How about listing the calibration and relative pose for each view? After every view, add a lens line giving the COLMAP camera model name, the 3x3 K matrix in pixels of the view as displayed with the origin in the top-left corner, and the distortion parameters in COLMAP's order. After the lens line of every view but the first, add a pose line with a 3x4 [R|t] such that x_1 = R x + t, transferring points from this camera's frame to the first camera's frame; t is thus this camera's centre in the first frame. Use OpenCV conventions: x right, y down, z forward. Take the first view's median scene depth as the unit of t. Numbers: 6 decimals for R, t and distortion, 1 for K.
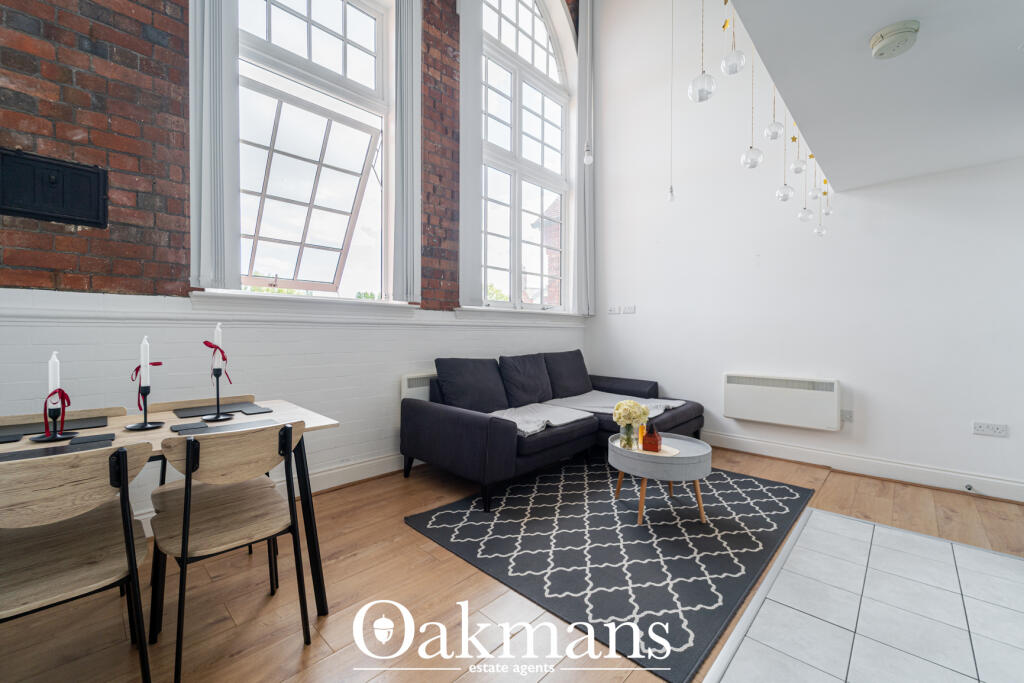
lens RADIAL K [[415.7, 0, 507.7], [0, 415.7, 342.3], [0, 0, 1]] dist [-0.000657, 0.000070]
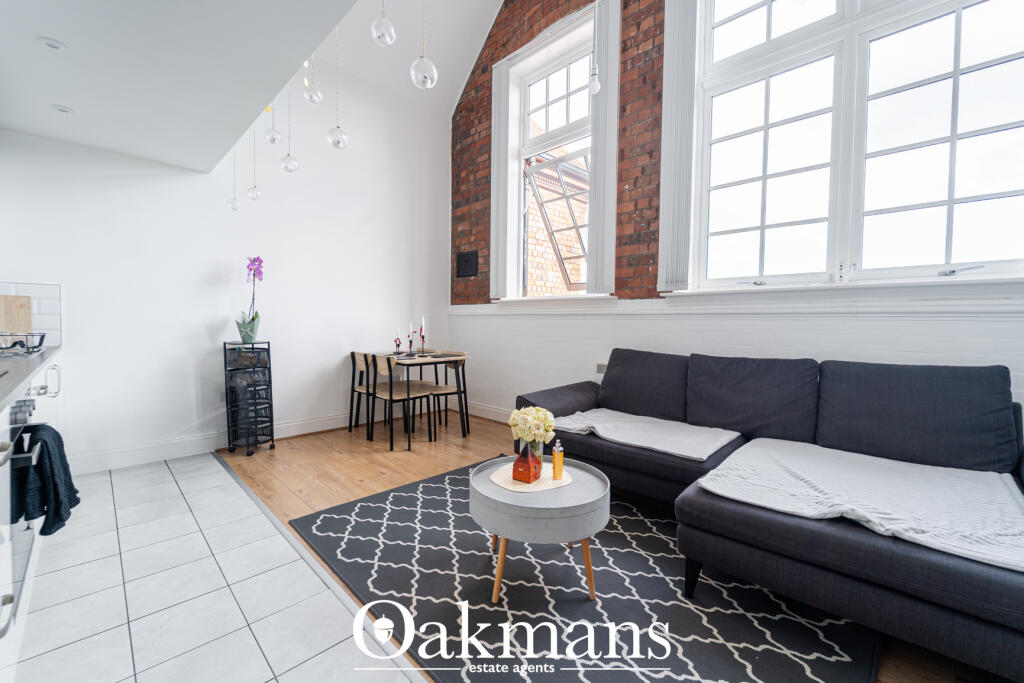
lens RADIAL K [[415.7, 0, 507.7], [0, 415.7, 342.3], [0, 0, 1]] dist [-0.000657, 0.000070]
pose [[-0.019834, 0.051343, -0.998484, 0.826796], [-0.026362, 0.998306, 0.051858, -0.019314], [0.999456, 0.027350, -0.018446, 0.749330]]
